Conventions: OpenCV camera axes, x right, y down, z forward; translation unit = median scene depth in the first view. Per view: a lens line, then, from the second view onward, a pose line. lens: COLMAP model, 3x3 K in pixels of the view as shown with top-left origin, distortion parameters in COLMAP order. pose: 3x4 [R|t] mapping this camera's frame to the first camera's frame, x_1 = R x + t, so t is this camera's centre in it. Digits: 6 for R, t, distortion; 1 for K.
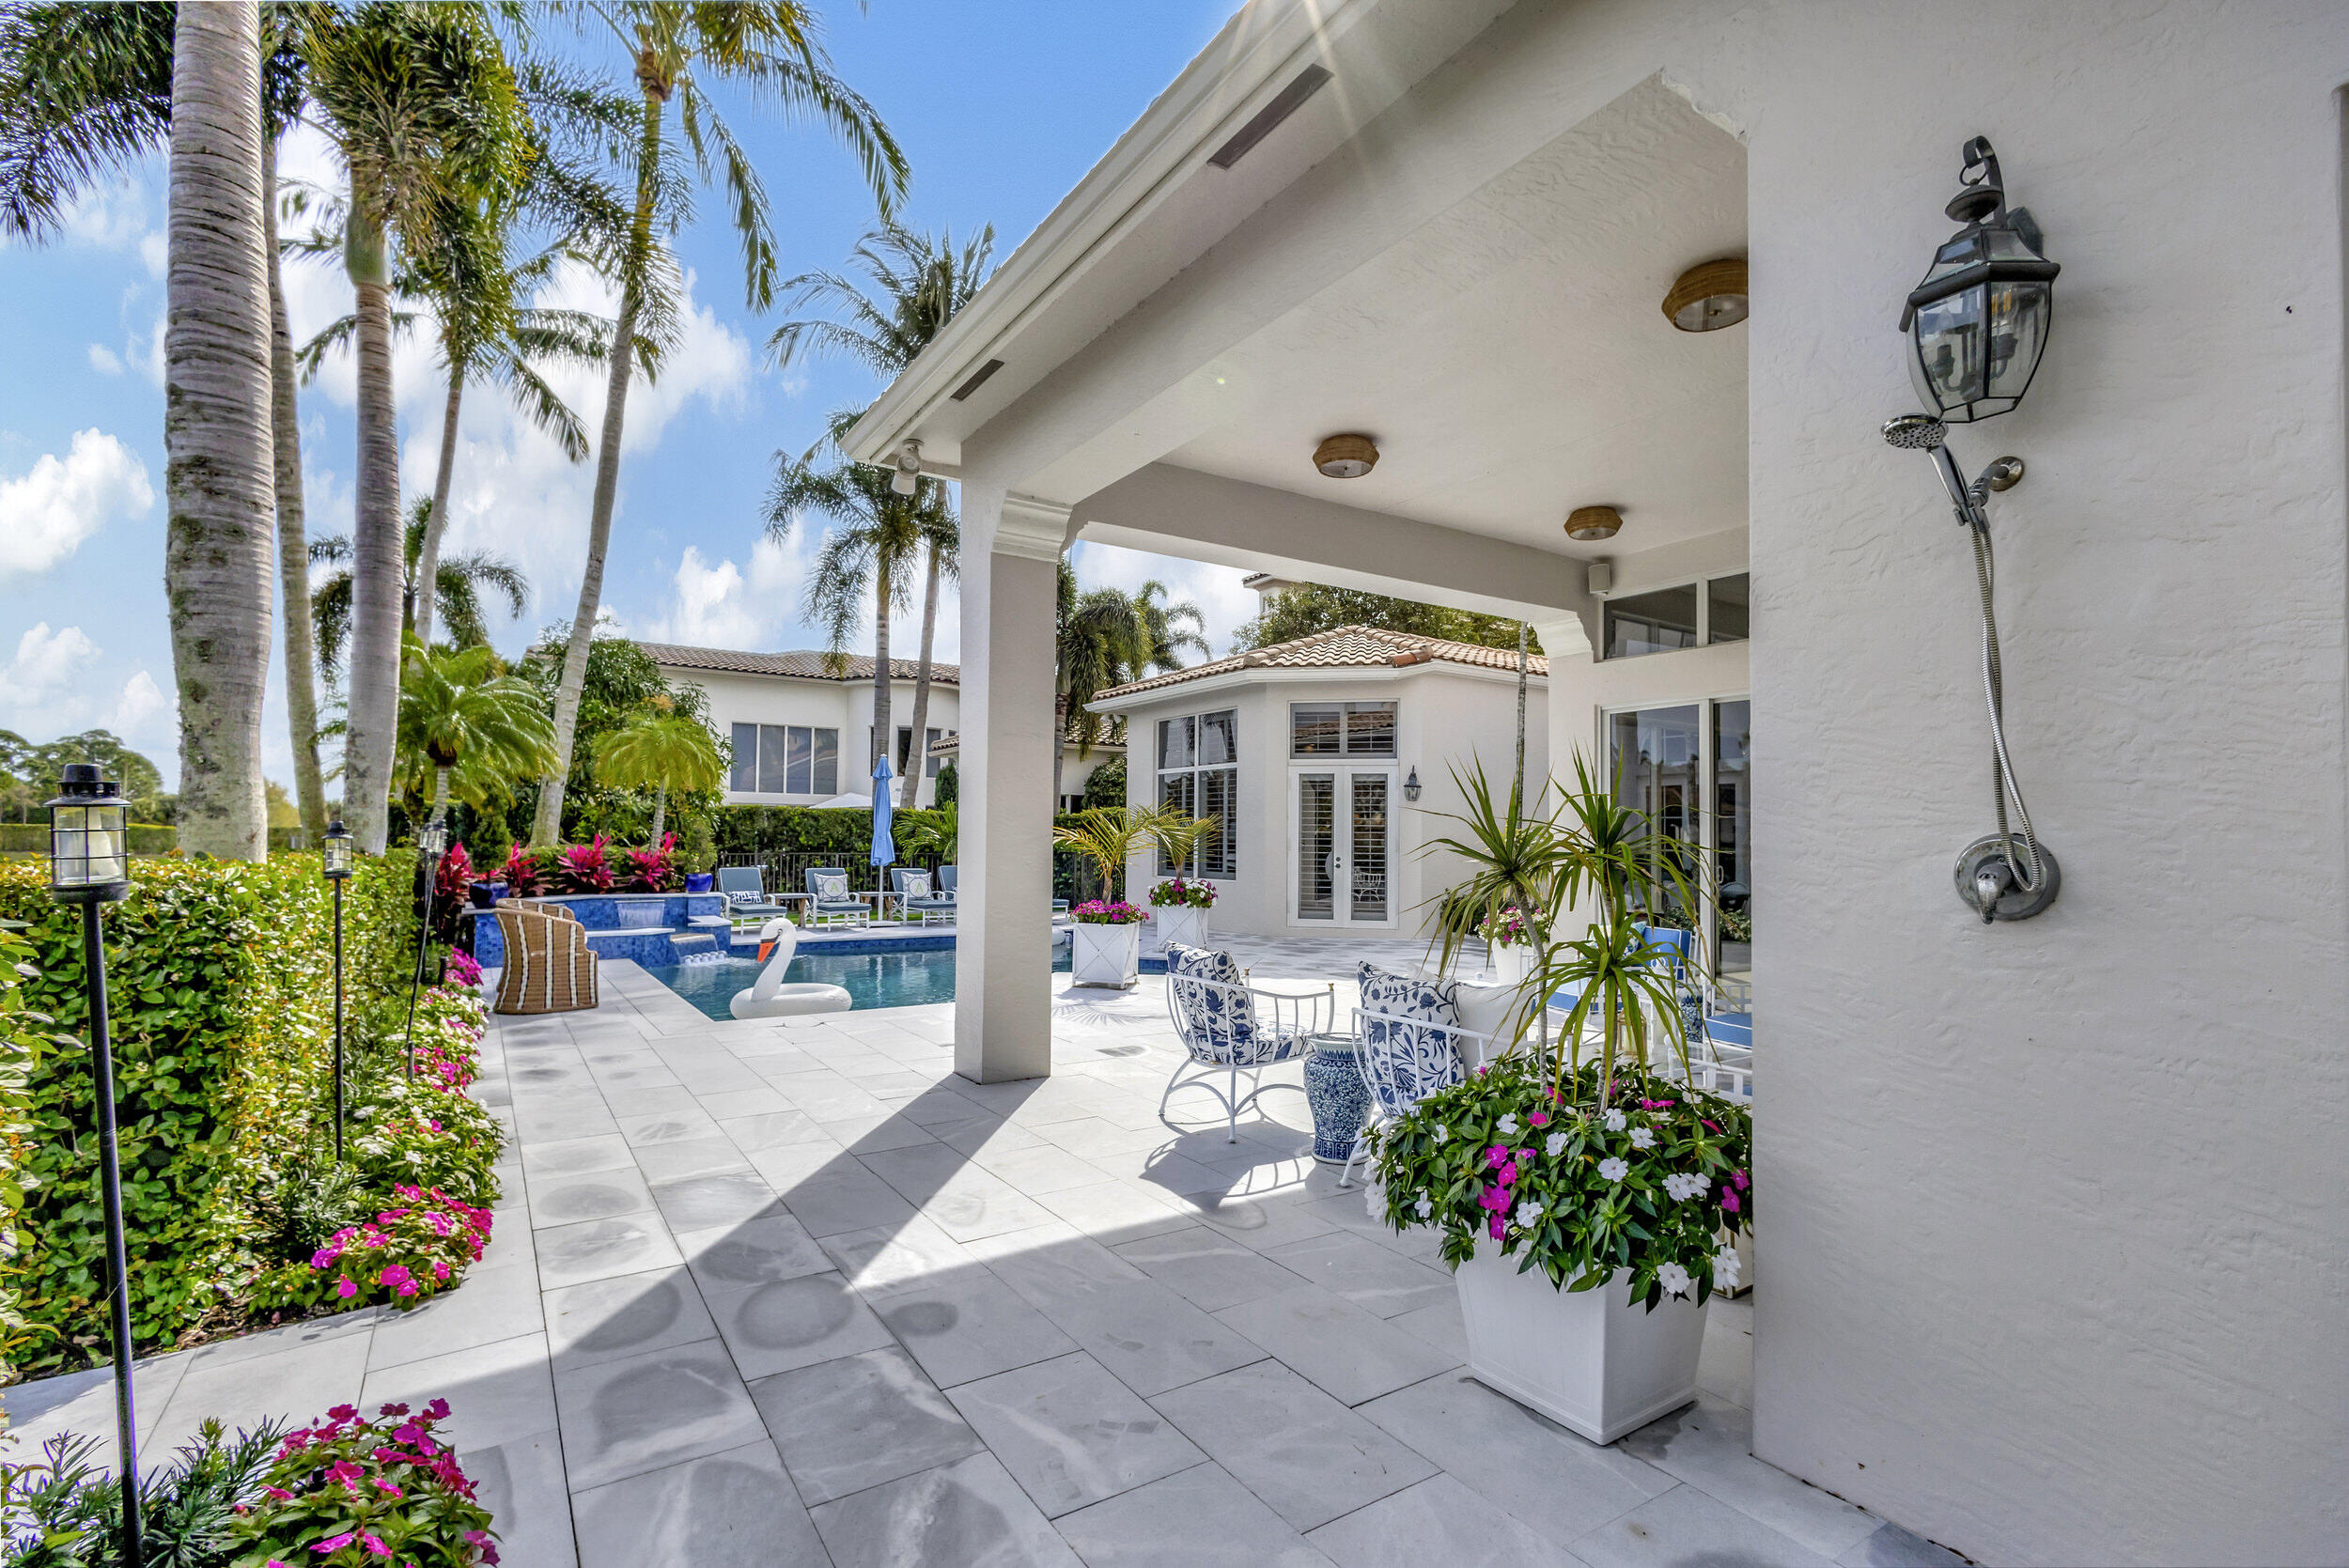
lens RADIAL K [[1080.6, 0, 1175.3], [0, 1080.6, 795.4], [0, 0, 1]] dist [-0.005130, 0.000420]
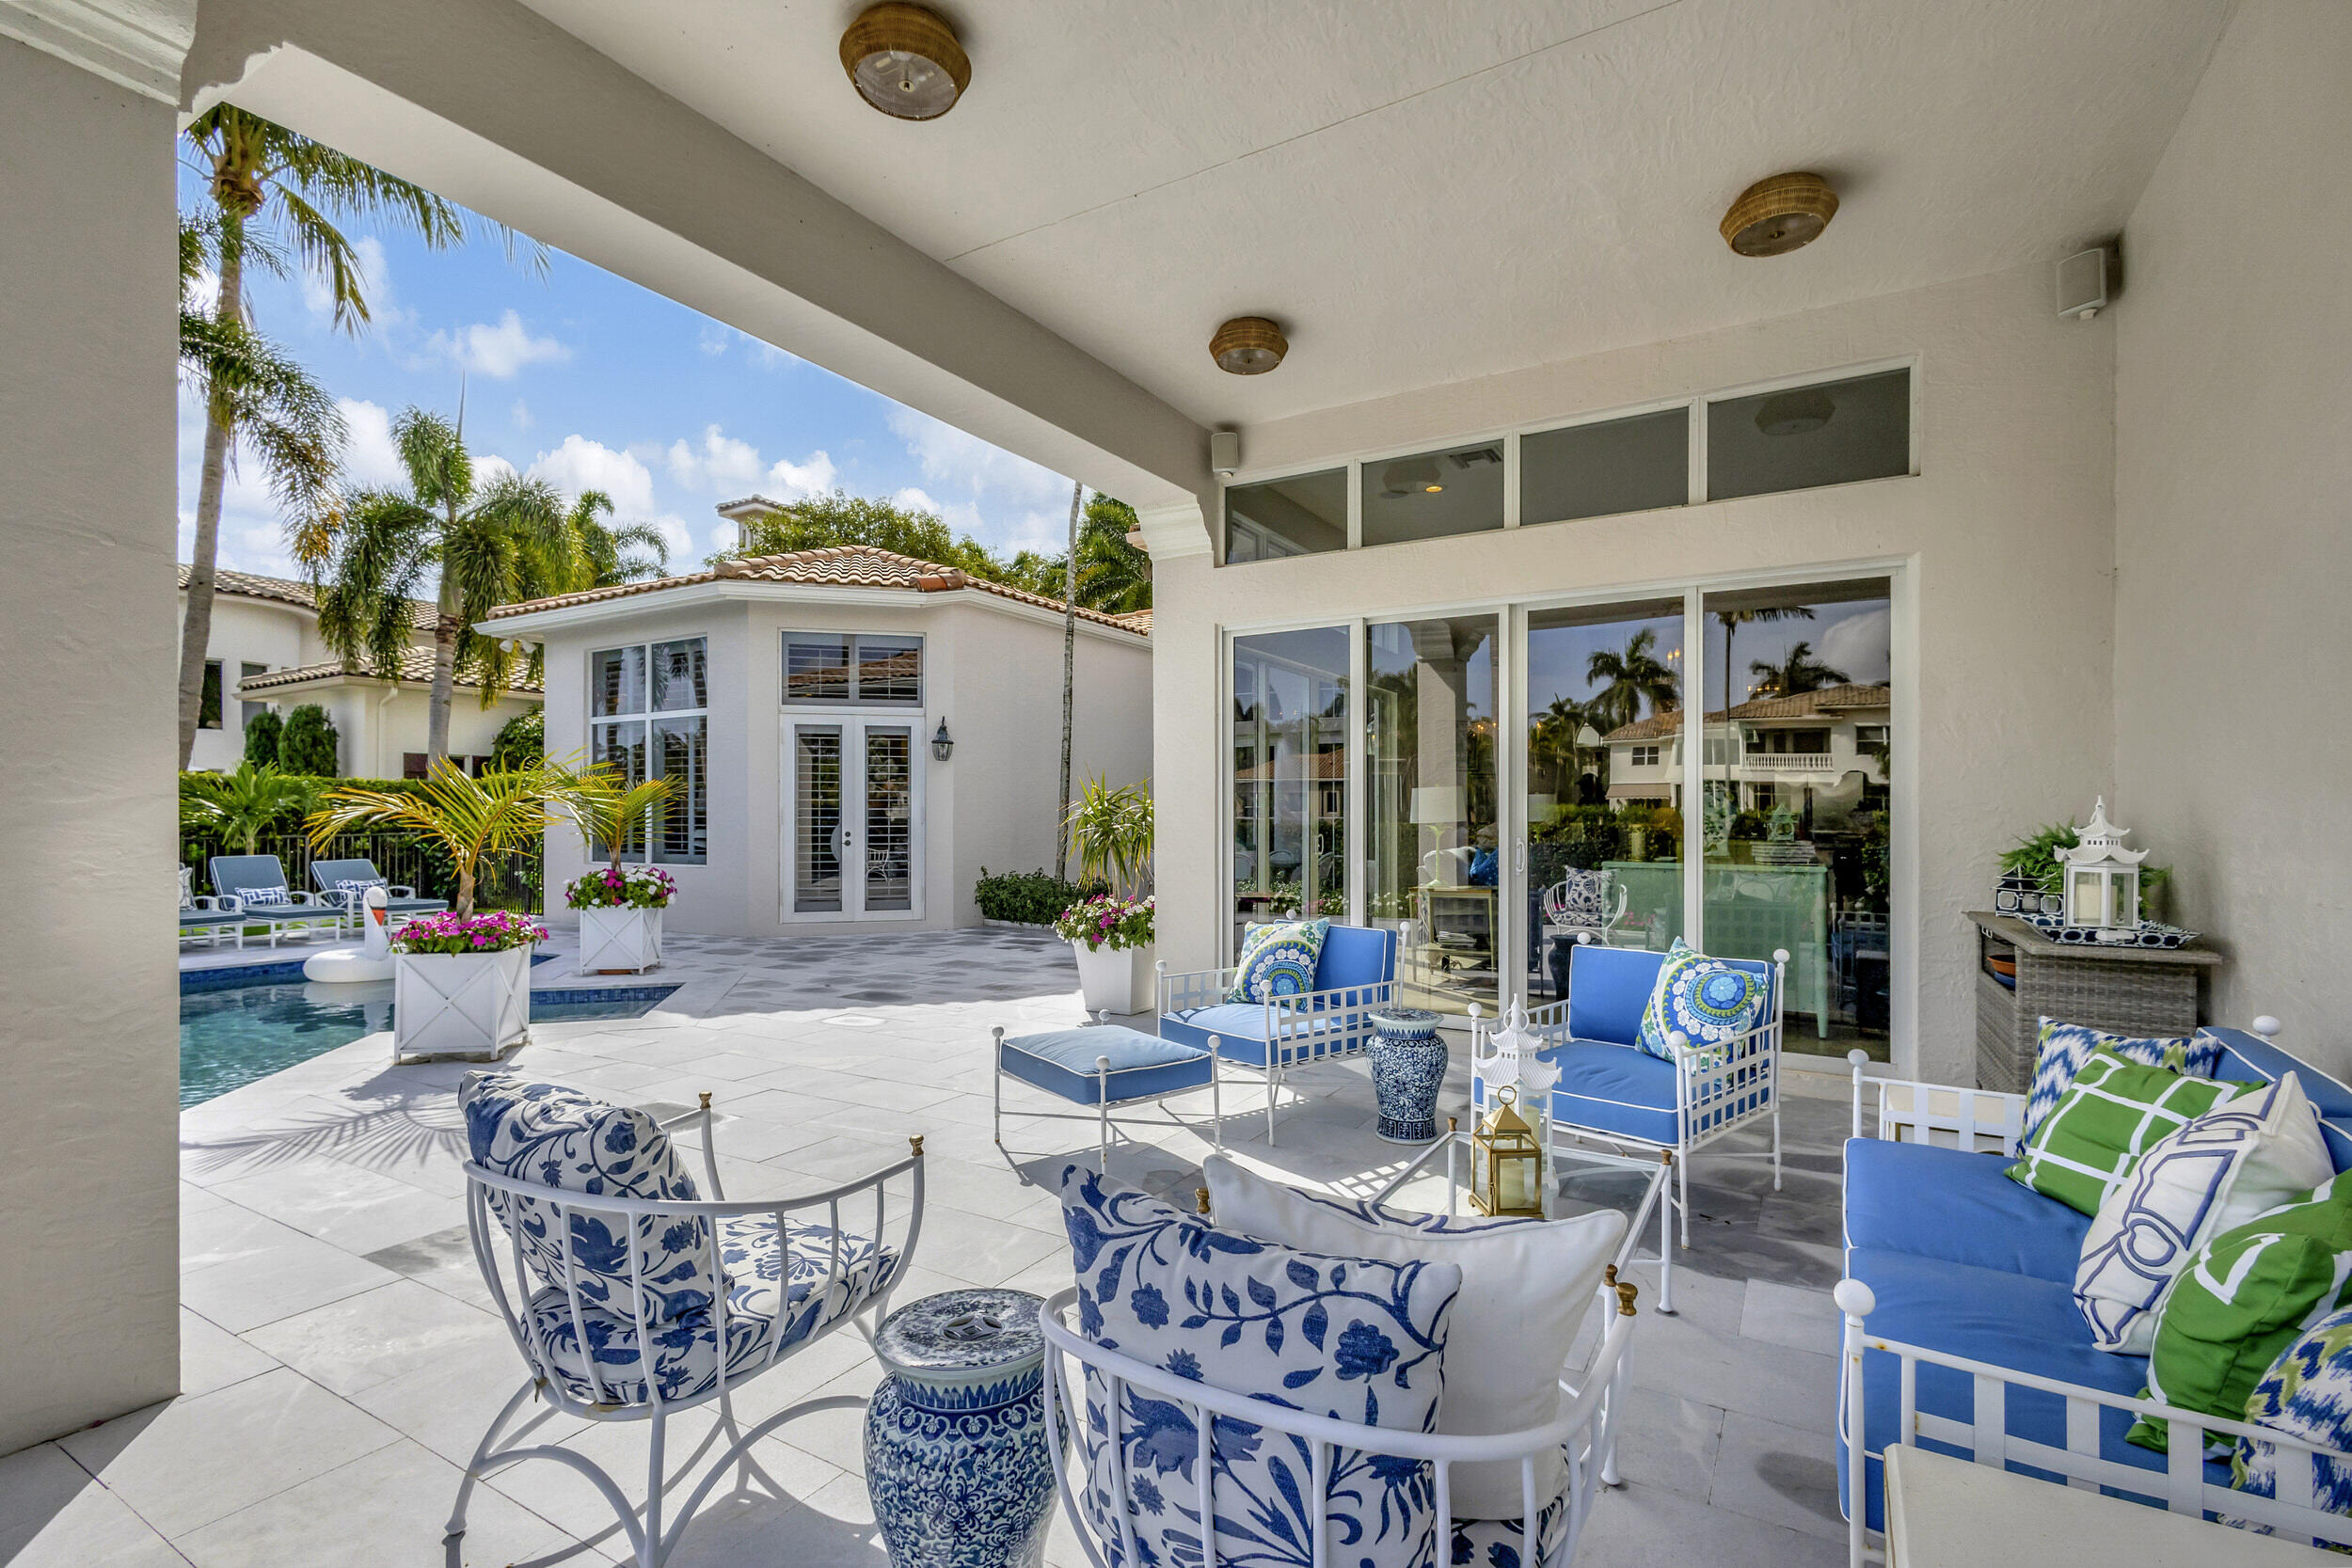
lens RADIAL K [[1091.8, 0, 1158.6], [0, 1091.8, 800.6], [0, 0, 1]] dist [0.012150, -0.000953]
pose [[0.903752, -0.007600, 0.427988, 0.015827], [-0.005761, 0.999536, 0.029915, 0.009632], [-0.428017, -0.029502, 0.903289, 0.190034]]
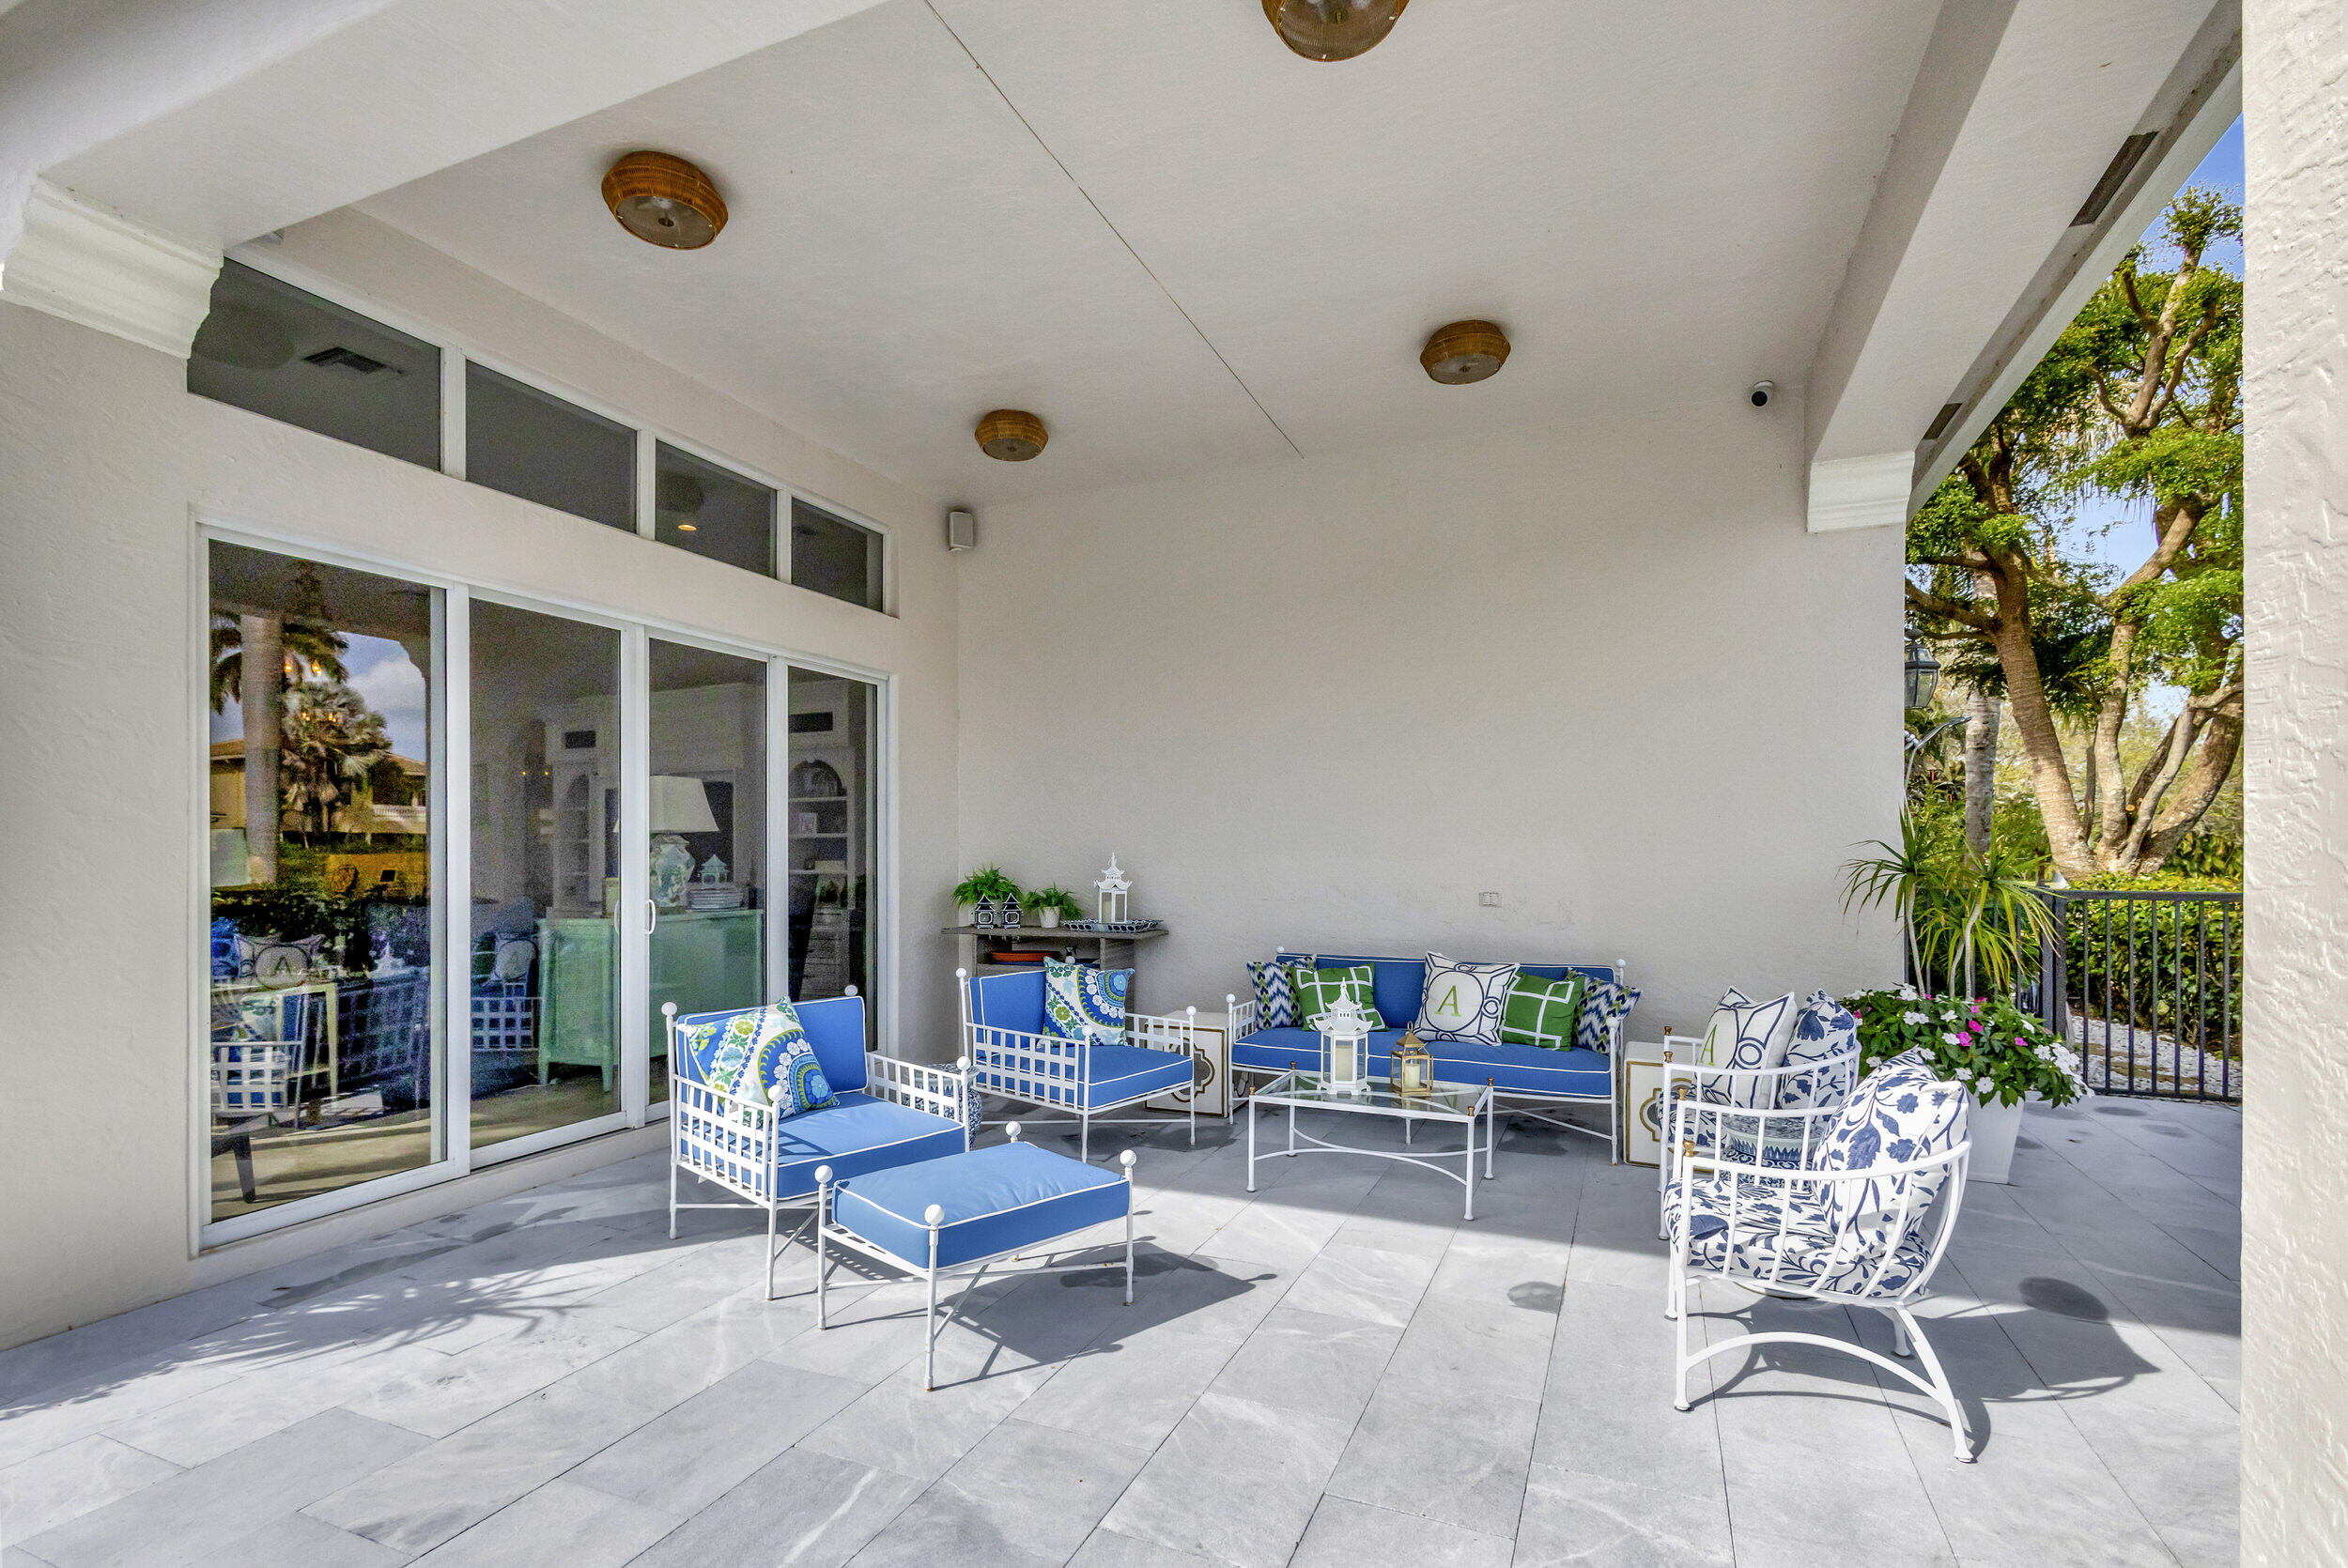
lens RADIAL K [[1084.3, 0, 1185.1], [0, 1084.3, 827.6], [0, 0, 1]] dist [0.008214, -0.000213]
pose [[-0.550631, 0.008460, 0.834706, -0.074749], [-0.039707, 0.998551, -0.036315, 0.018811], [-0.833804, -0.053140, -0.549497, 0.526384]]
